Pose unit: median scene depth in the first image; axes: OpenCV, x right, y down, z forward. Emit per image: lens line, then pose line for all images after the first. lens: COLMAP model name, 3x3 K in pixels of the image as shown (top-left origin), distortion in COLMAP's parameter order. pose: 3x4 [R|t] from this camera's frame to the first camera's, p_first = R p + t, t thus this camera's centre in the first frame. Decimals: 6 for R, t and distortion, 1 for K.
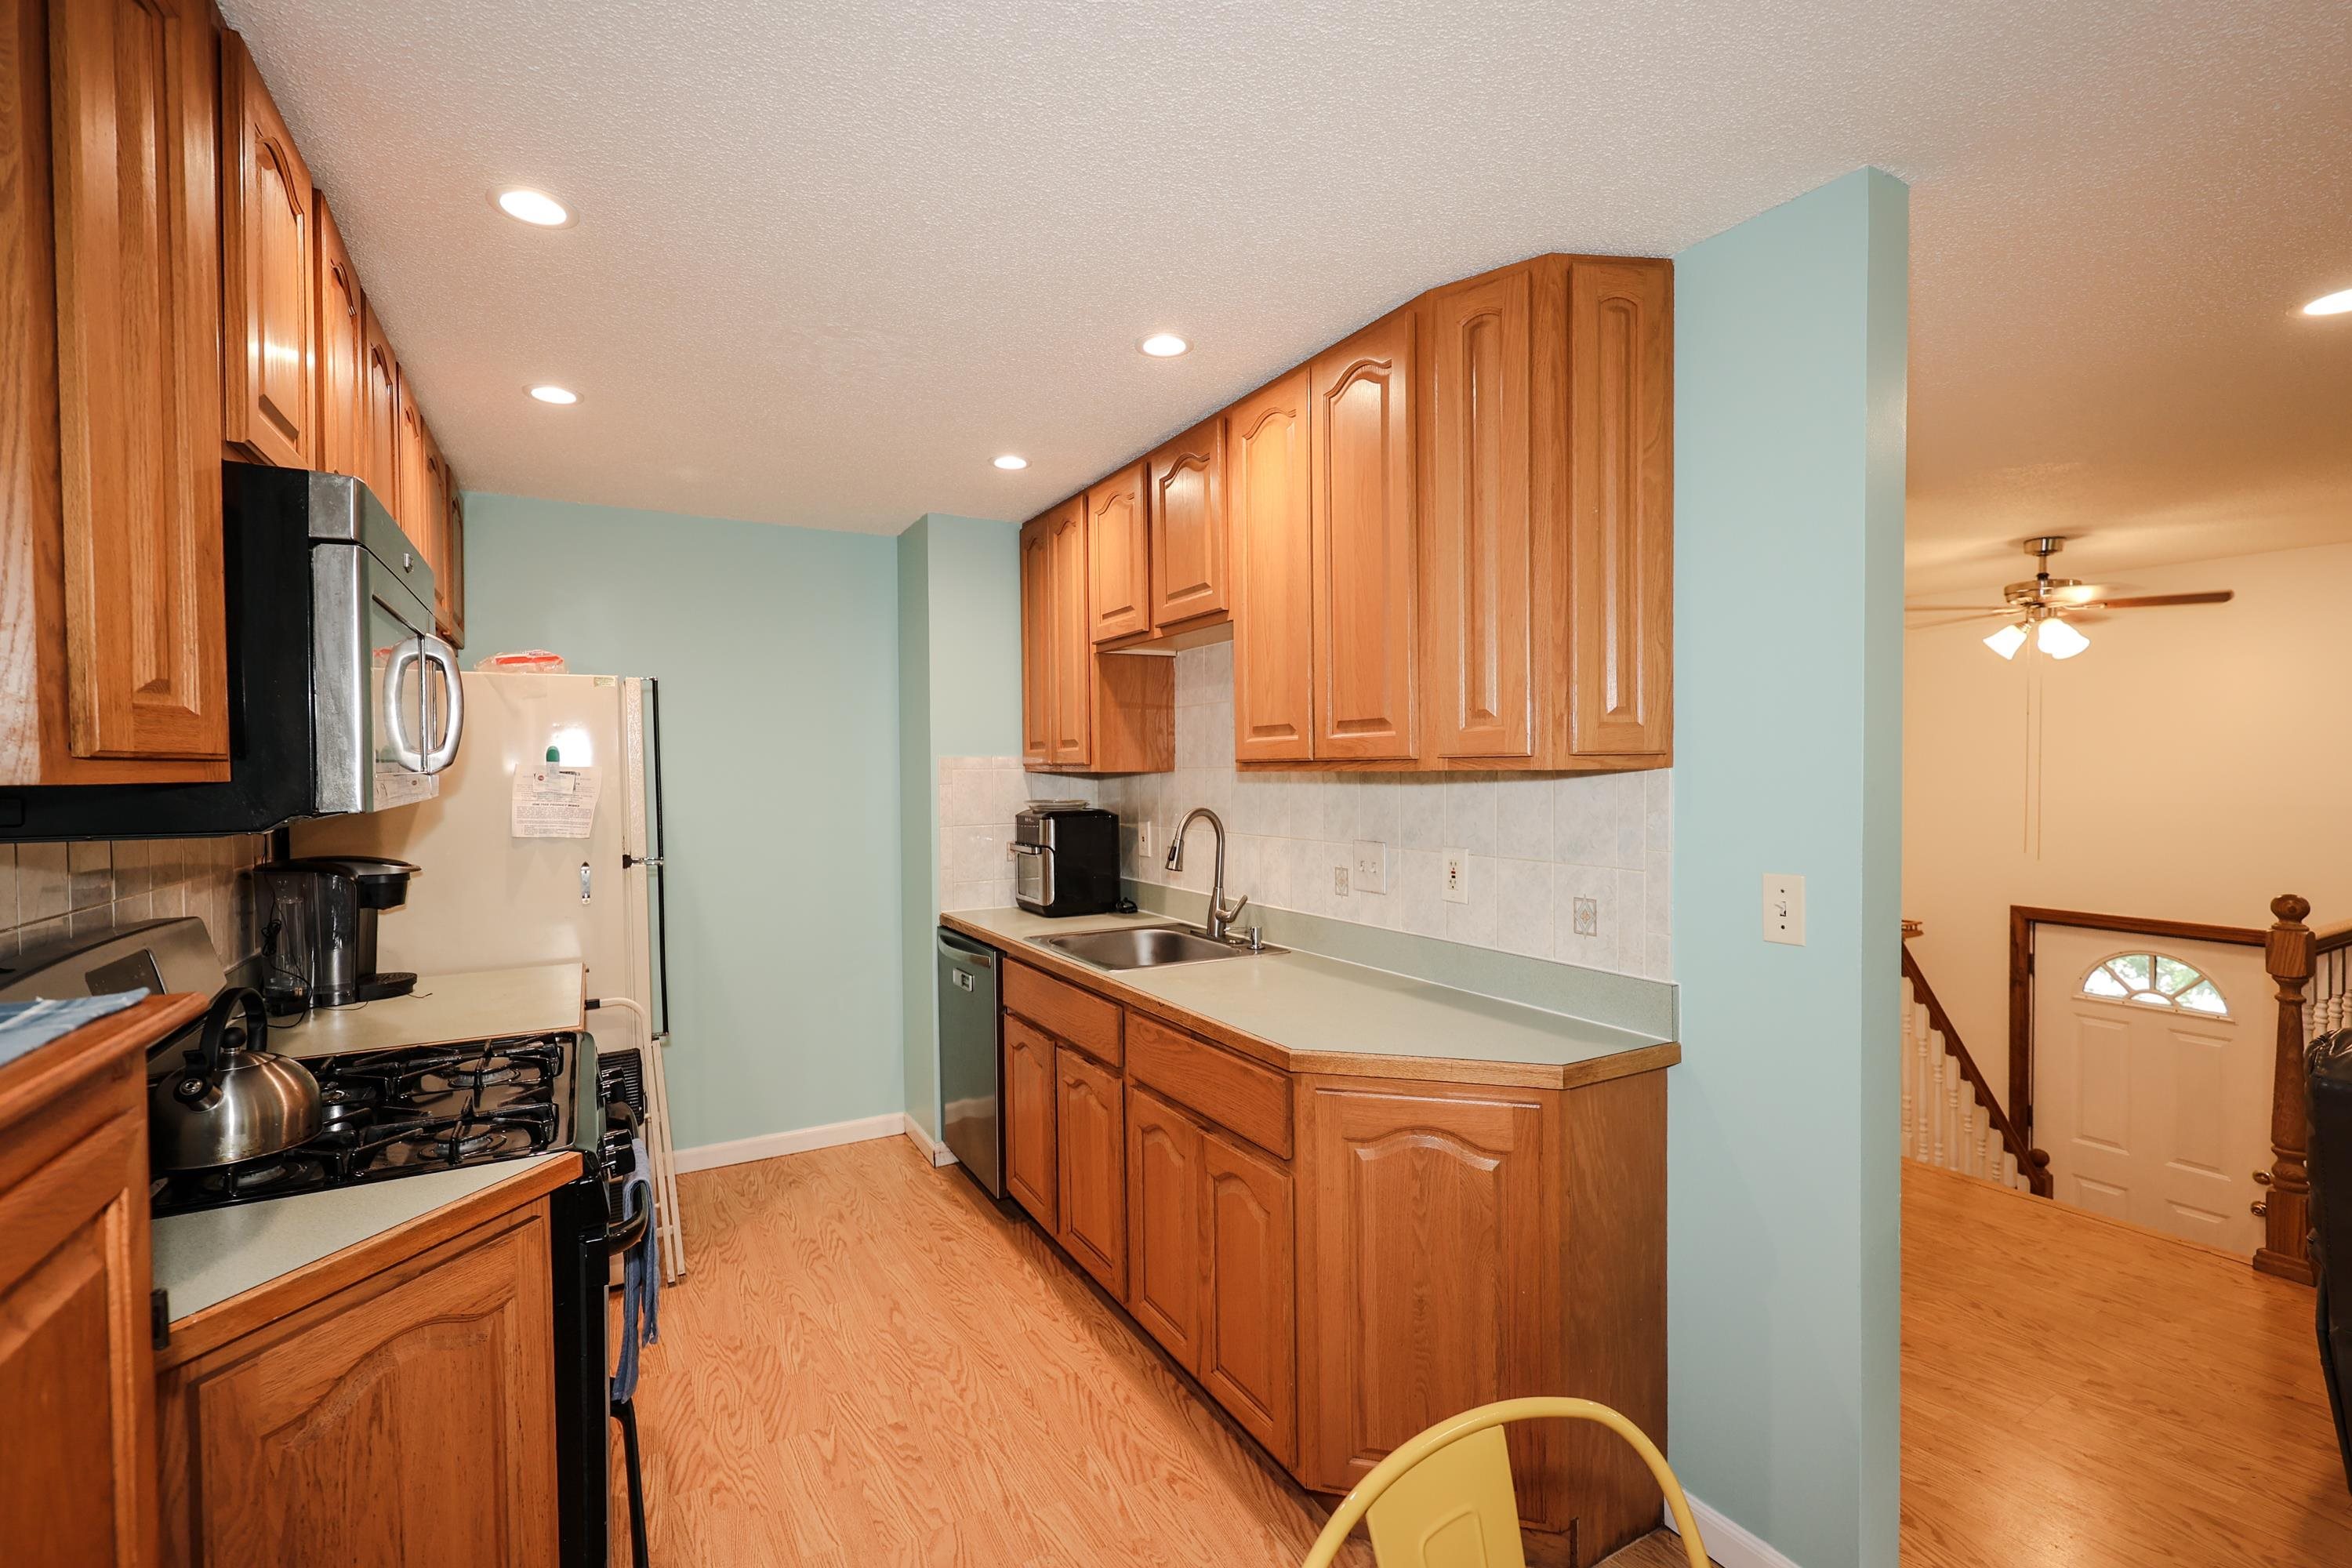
lens RADIAL K [[1026.6, 0, 1177.5], [0, 1026.6, 778.4], [0, 0, 1]] dist [0.003197, -0.000214]
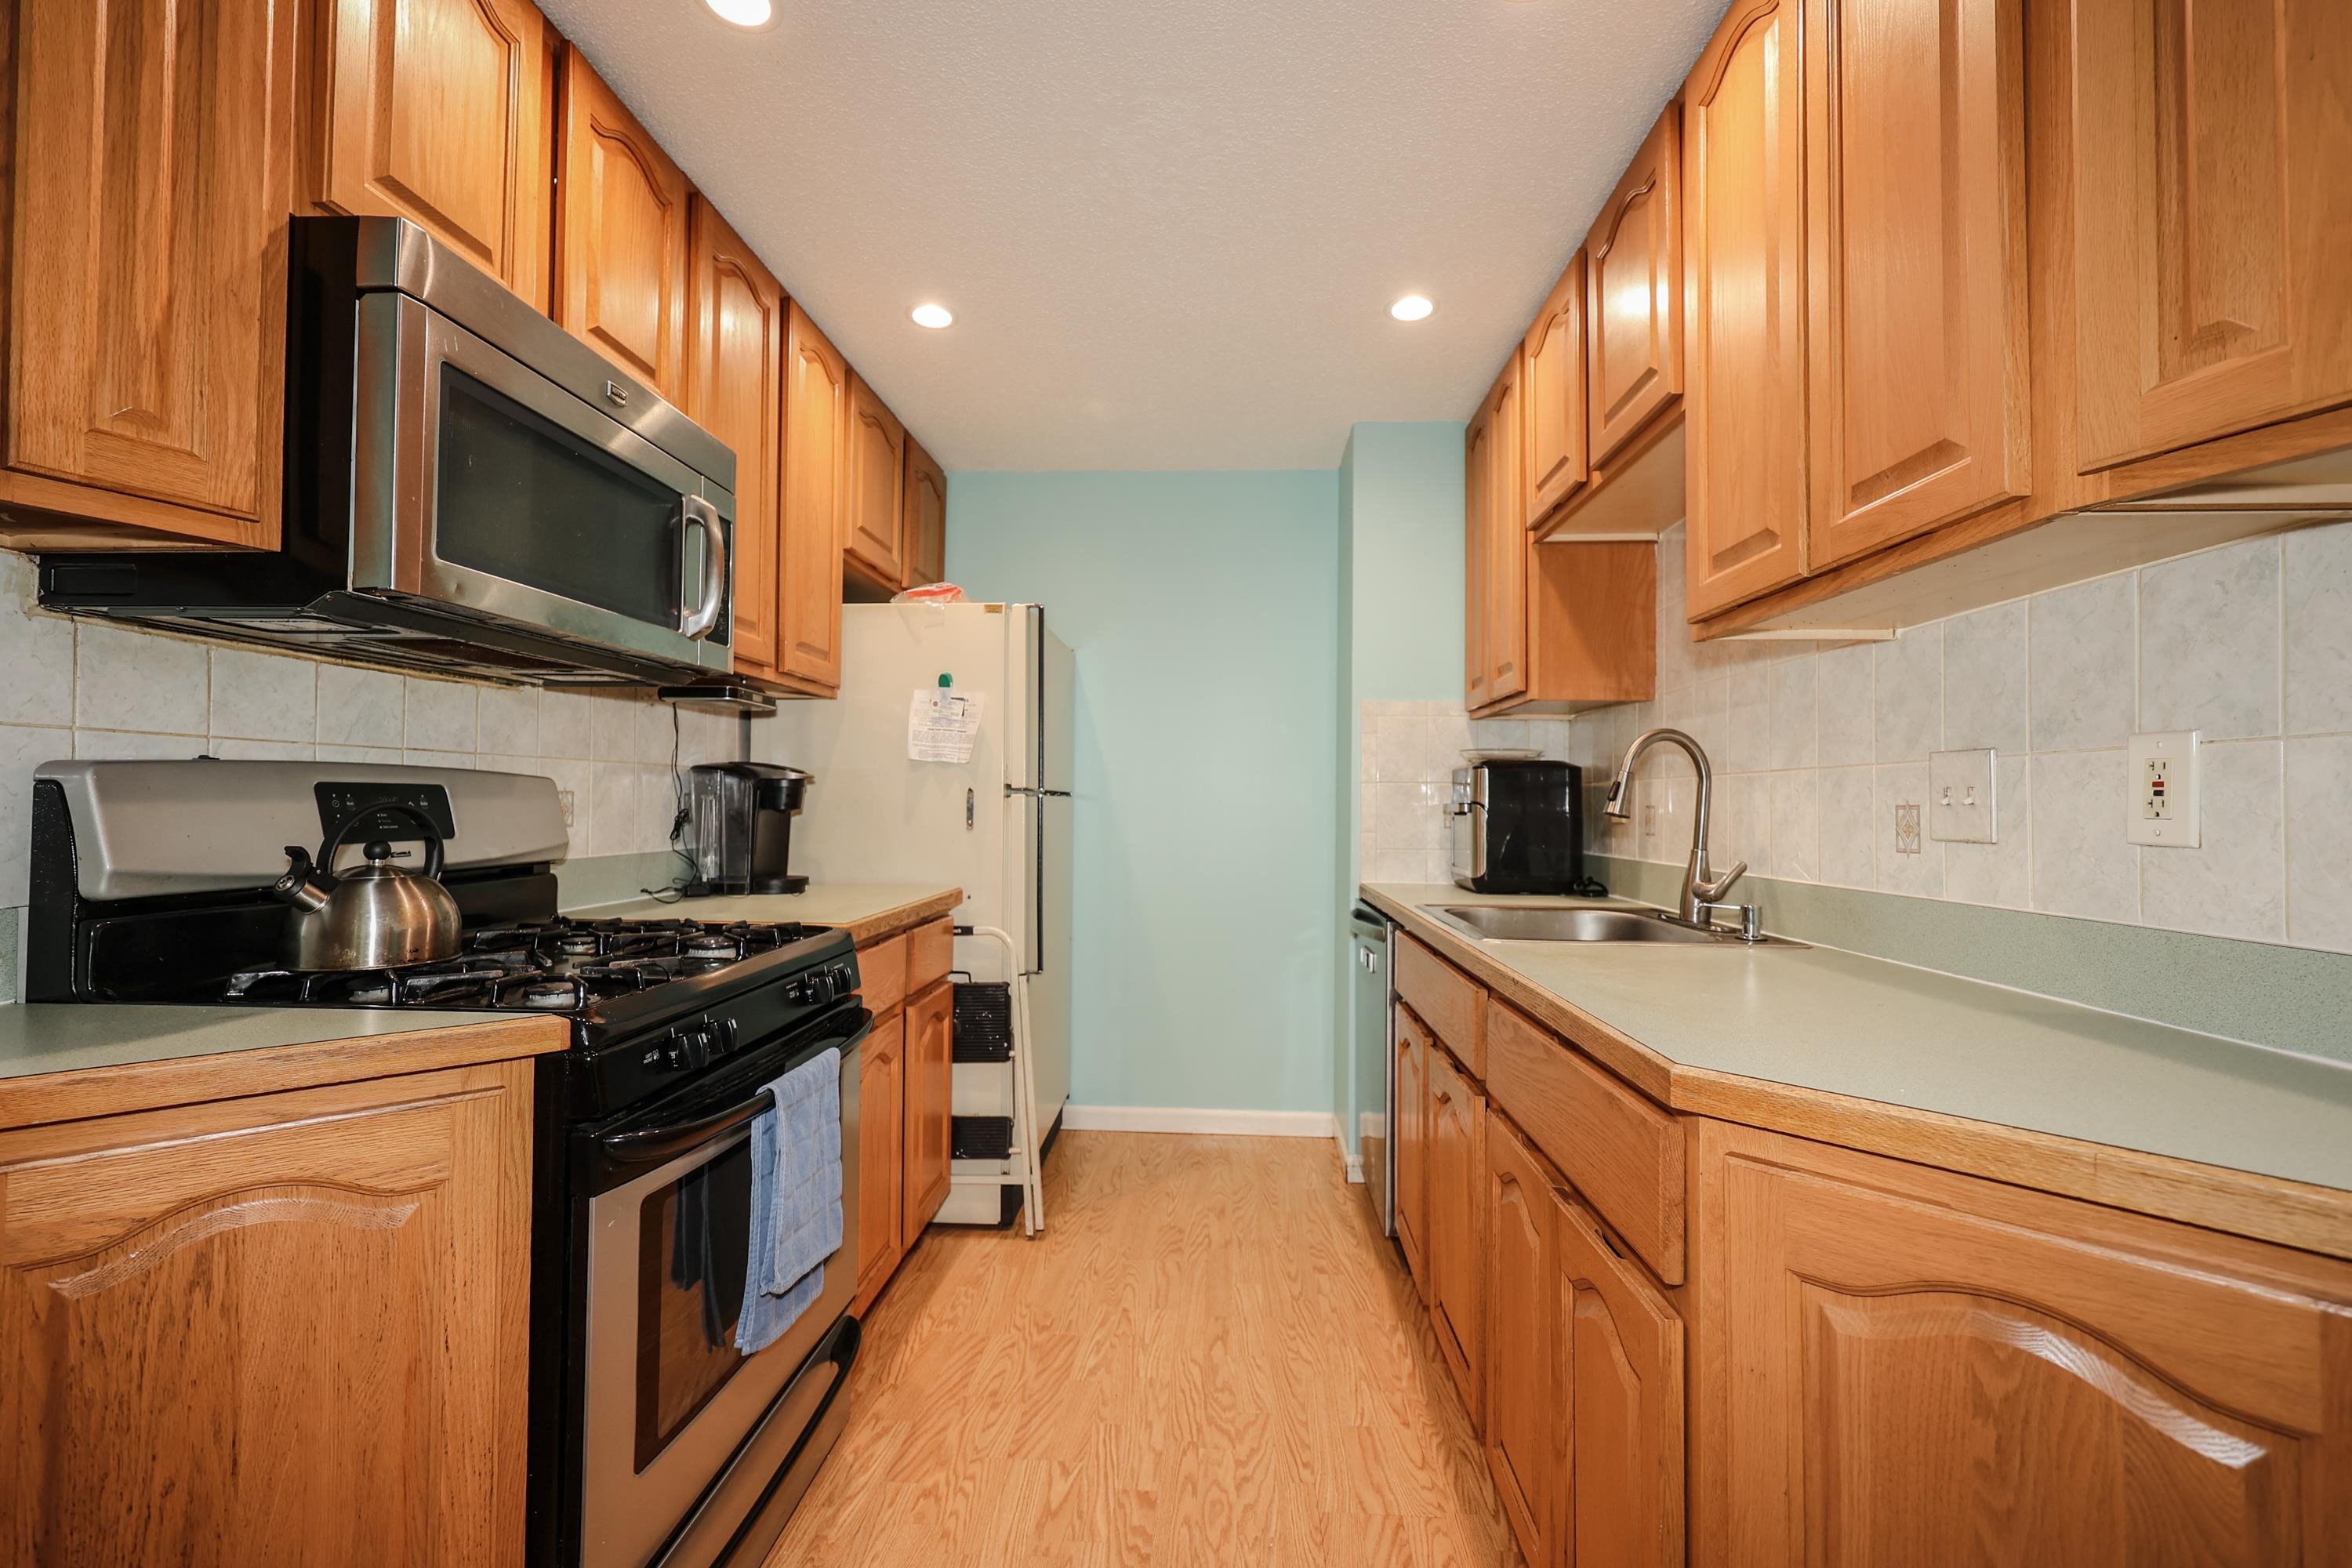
lens RADIAL K [[984.8, 0, 1173.8], [0, 984.8, 779.1], [0, 0, 1]] dist [0.001582, -0.000404]
pose [[0.843000, 0.004964, -0.537890, 0.119628], [-0.022970, 0.999377, -0.026778, 0.105512], [0.537422, 0.034929, 0.842590, 0.337386]]
